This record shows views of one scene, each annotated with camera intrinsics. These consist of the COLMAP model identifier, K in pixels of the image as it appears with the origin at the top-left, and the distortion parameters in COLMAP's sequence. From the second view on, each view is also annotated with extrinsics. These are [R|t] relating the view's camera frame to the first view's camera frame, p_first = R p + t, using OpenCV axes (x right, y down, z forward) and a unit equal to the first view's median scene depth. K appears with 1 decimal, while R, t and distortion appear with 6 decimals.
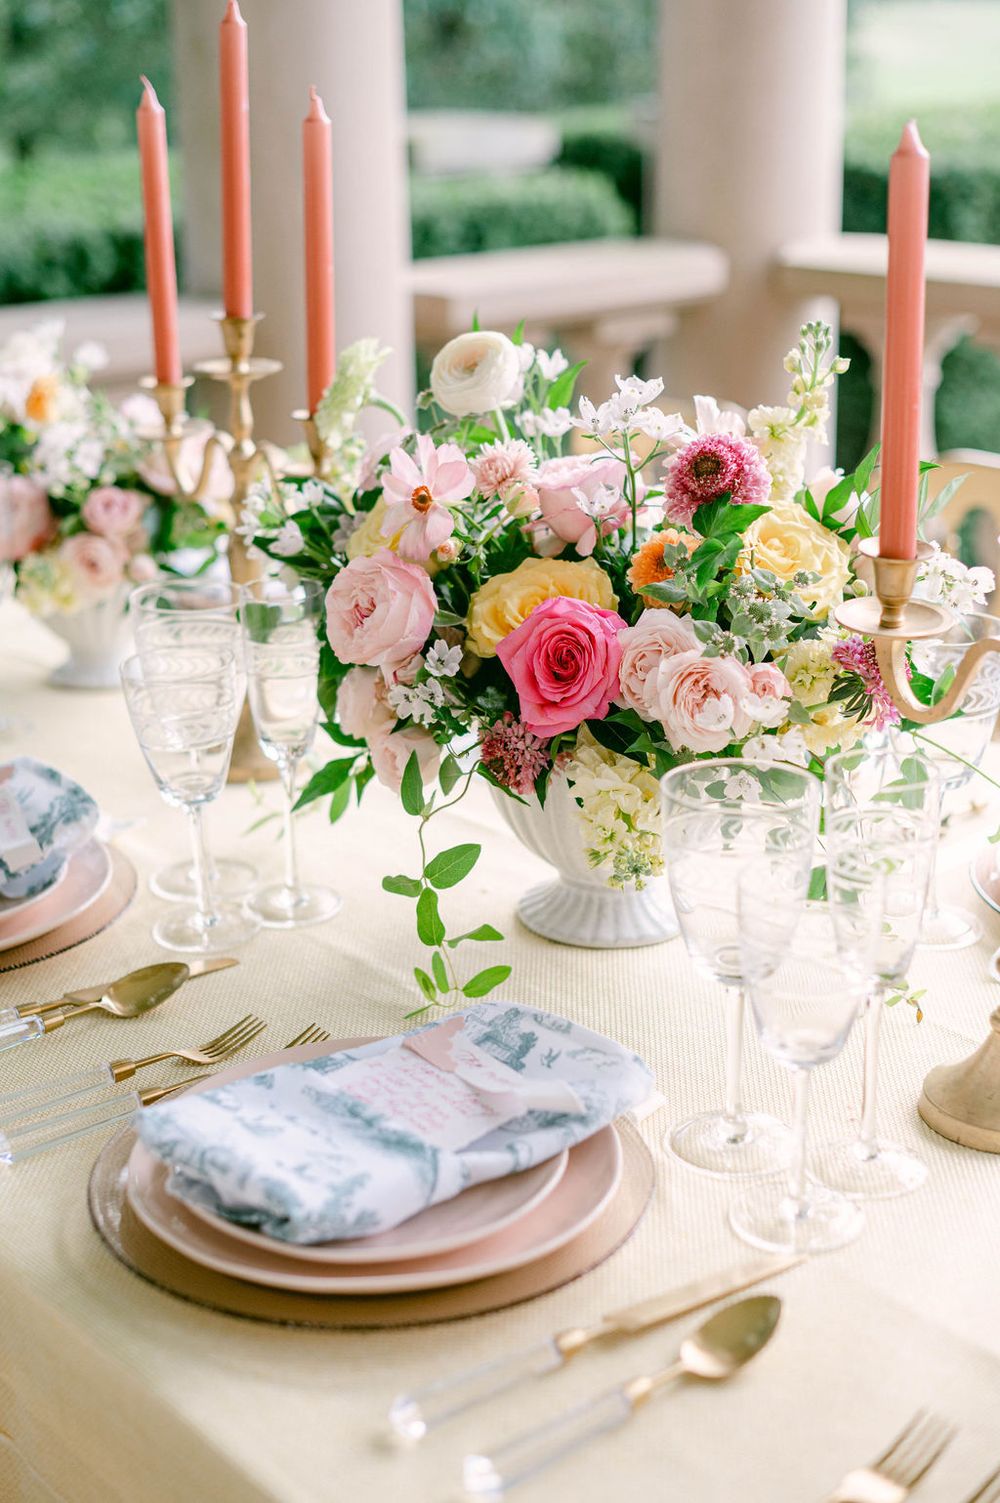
lens RADIAL K [[2170.8, 0, 500.0], [0, 2170.8, 751.5], [0, 0, 1]] dist [-0.002158, 0.035911]
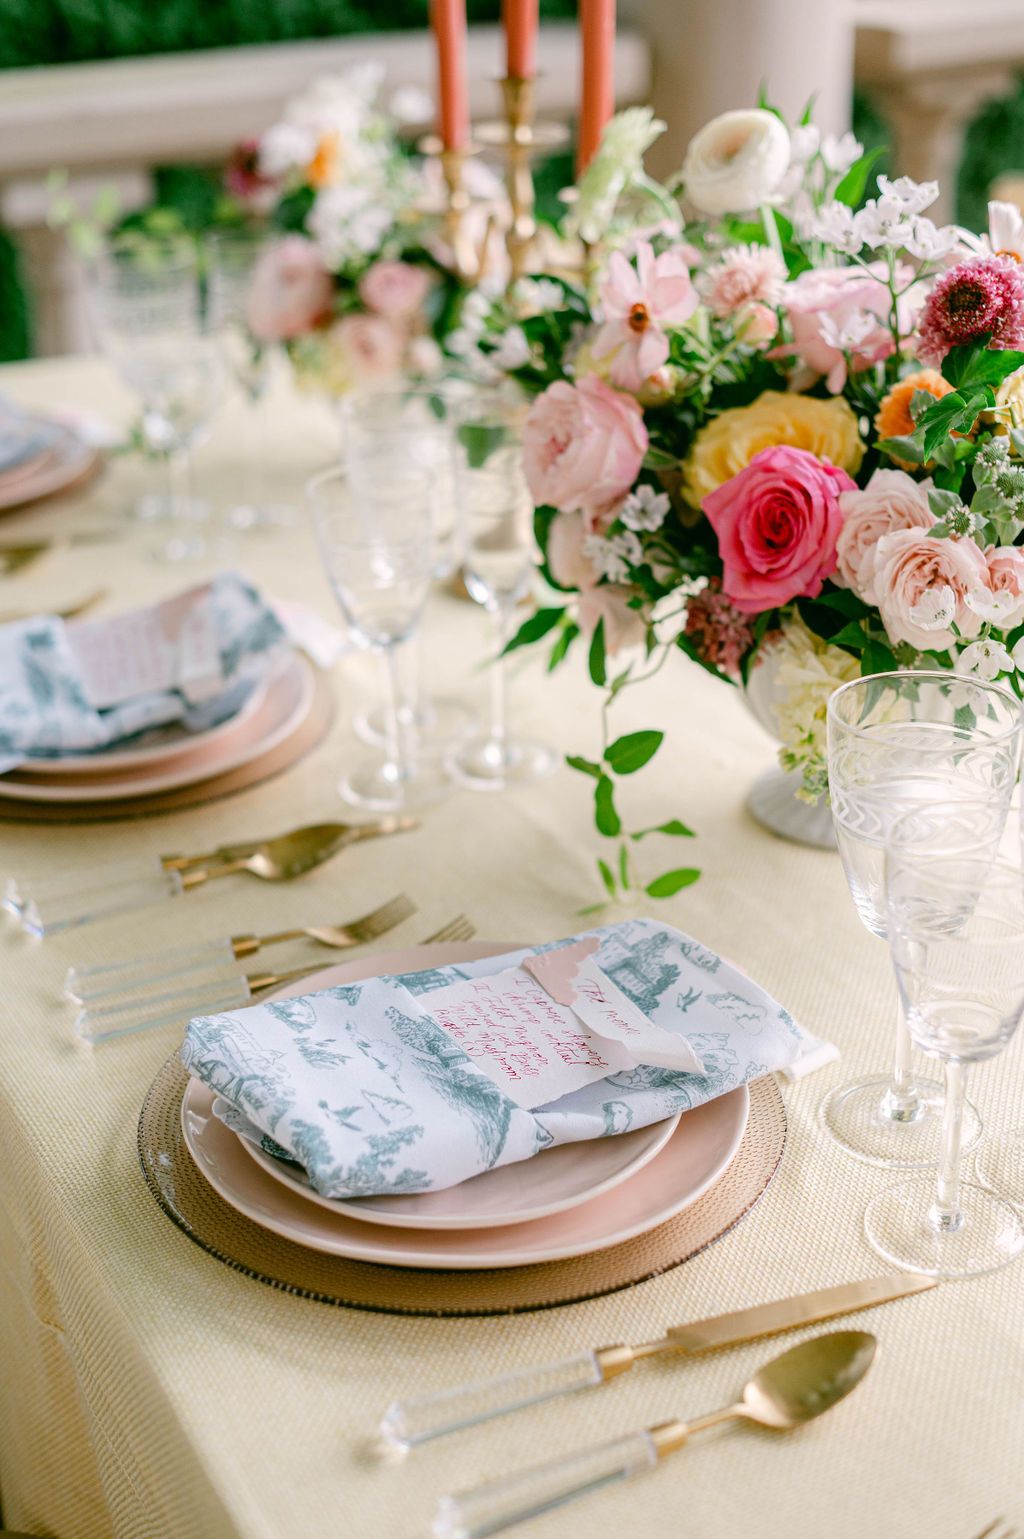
lens RADIAL K [[2250.1, 0, 512.0], [0, 2250.1, 769.5], [0, 0, 1]] dist [-0.007161, 0.028200]
pose [[0.973993, 0.092890, -0.206660, 0.119769], [-0.067554, 0.989669, 0.126457, -0.051568], [0.216271, -0.109207, 0.970206, 0.122353]]
